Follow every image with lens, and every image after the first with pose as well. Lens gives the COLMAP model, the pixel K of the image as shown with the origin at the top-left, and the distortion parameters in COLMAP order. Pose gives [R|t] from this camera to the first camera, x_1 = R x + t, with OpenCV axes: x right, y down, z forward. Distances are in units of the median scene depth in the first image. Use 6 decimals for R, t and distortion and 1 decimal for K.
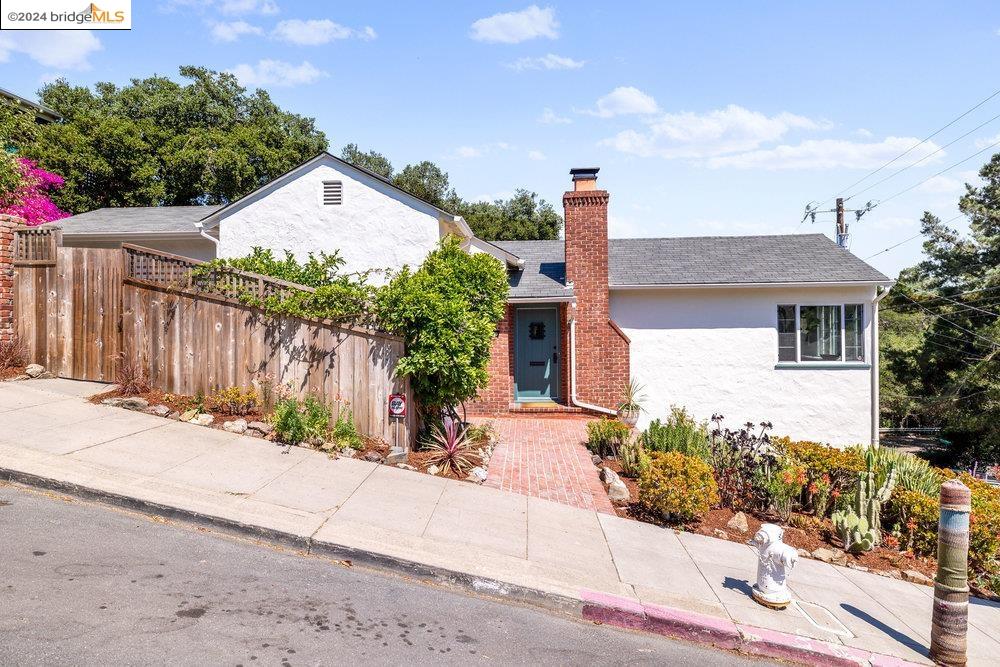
lens RADIAL K [[492.3, 0, 497.5], [0, 492.3, 320.8], [0, 0, 1]] dist [-0.001558, -0.000388]
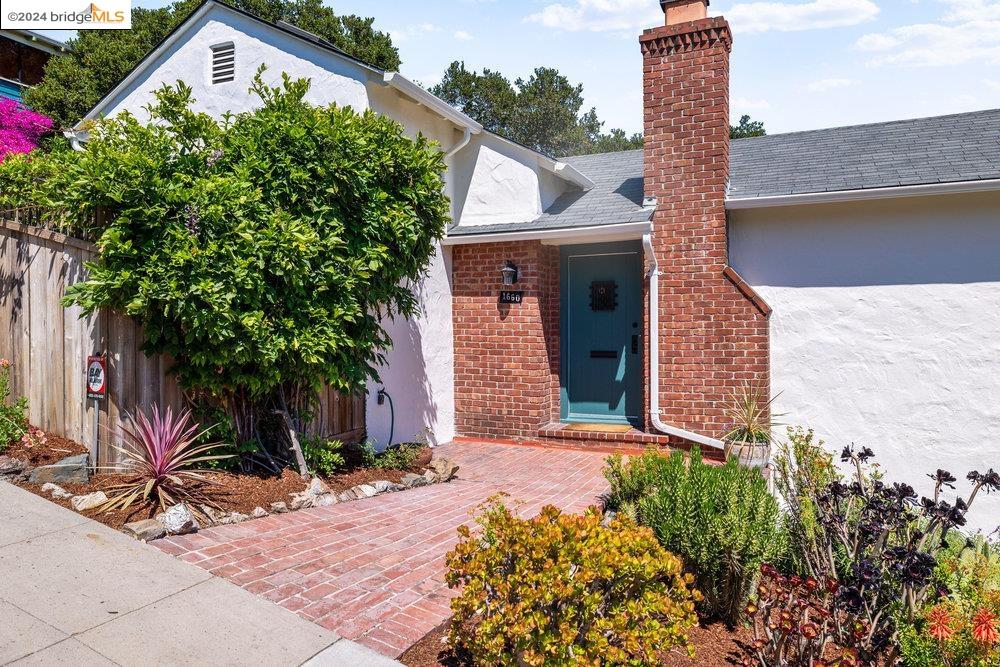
lens RADIAL K [[688.9, 0, 500.0], [0, 688.9, 333.5], [0, 0, 1]] dist [0.002278, 0.001258]
pose [[0.943613, 0.008260, -0.330949, 0.242310], [-0.007392, 0.999965, 0.003880, 0.065397], [0.330969, -0.001214, 0.943641, 0.243172]]
